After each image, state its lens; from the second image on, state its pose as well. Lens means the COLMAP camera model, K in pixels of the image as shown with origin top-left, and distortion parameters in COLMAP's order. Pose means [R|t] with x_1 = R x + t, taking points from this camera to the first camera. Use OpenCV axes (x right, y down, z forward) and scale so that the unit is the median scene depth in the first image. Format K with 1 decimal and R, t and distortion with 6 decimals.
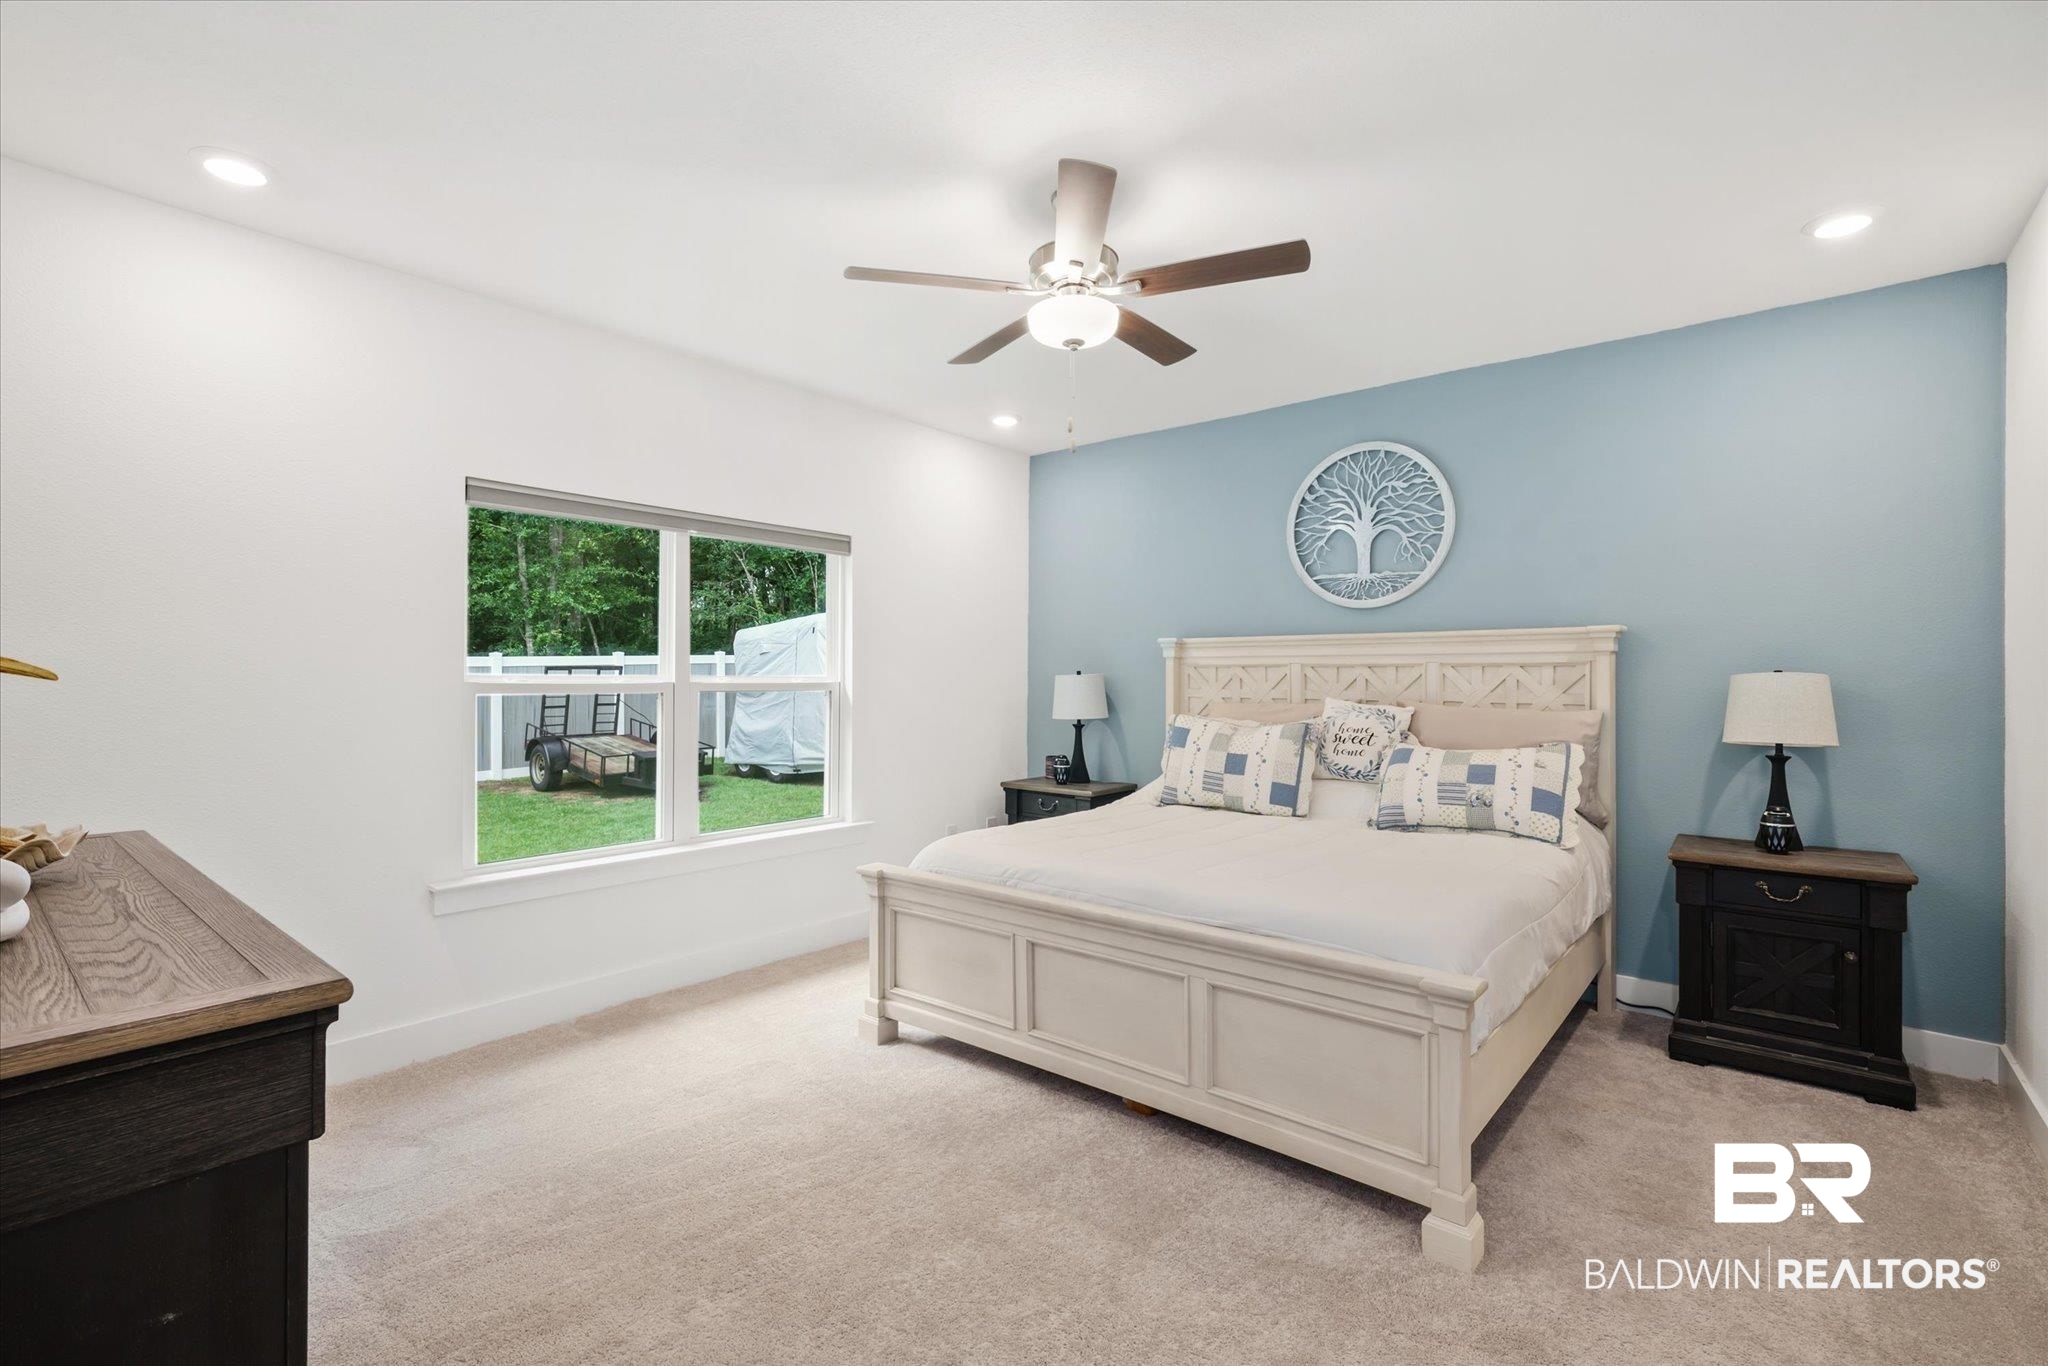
lens RADIAL K [[889.8, 0, 1020.6], [0, 889.8, 694.4], [0, 0, 1]] dist [-0.101828, -0.000105]
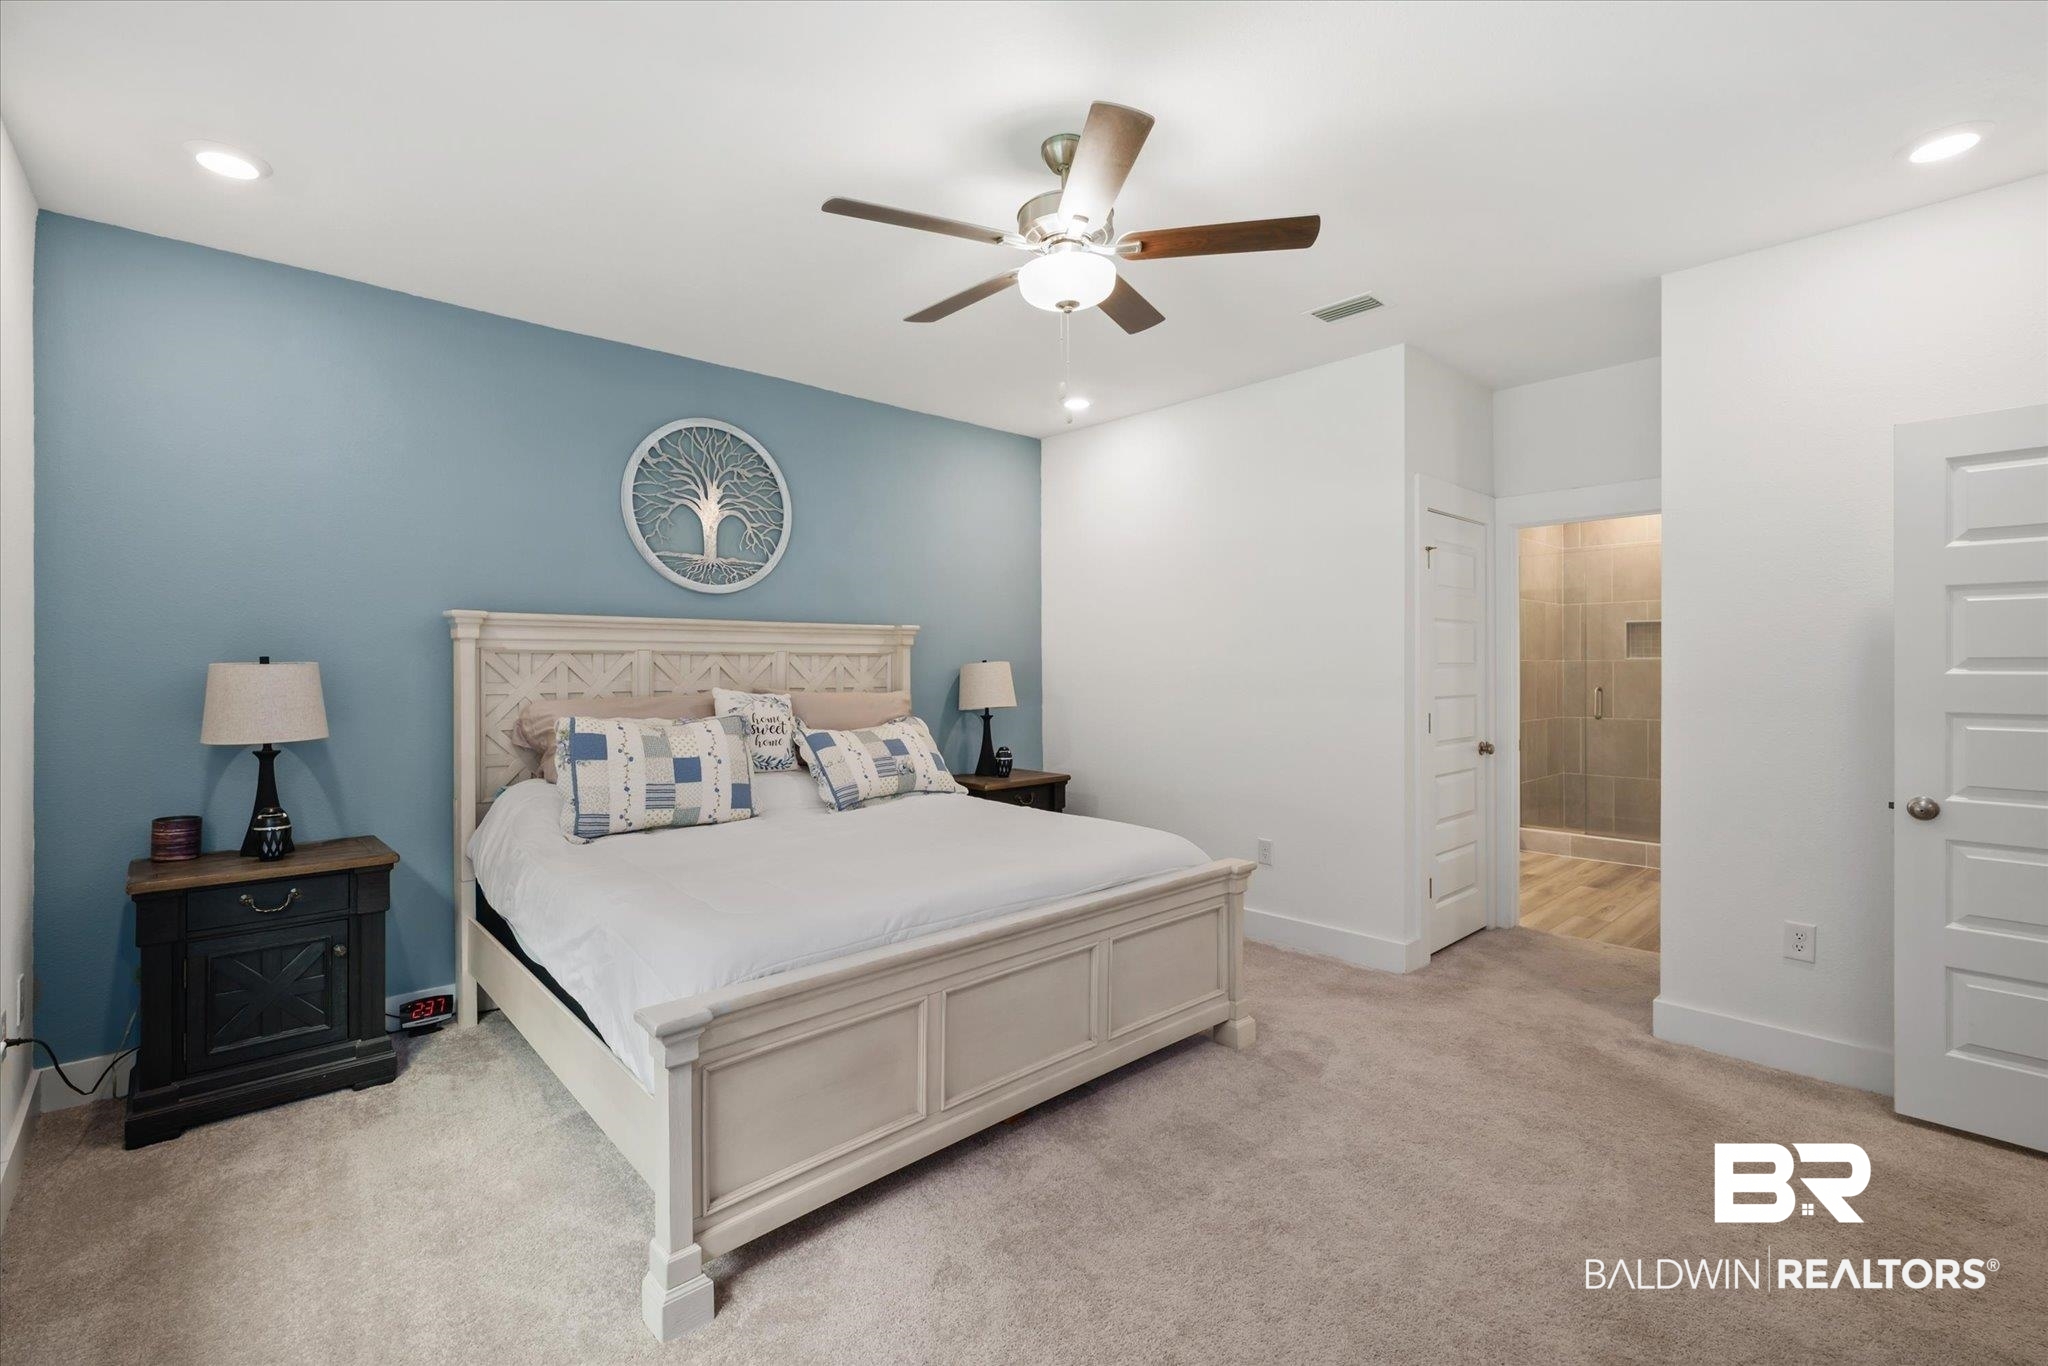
lens RADIAL K [[906.2, 0, 1023.2], [0, 906.2, 669.8], [0, 0, 1]] dist [-0.004081, 0.000083]
pose [[0.090464, -0.002214, 0.995897, -0.568848], [0.025213, 0.999682, -0.000068, -0.007491], [-0.995581, 0.025115, 0.090491, 0.590108]]
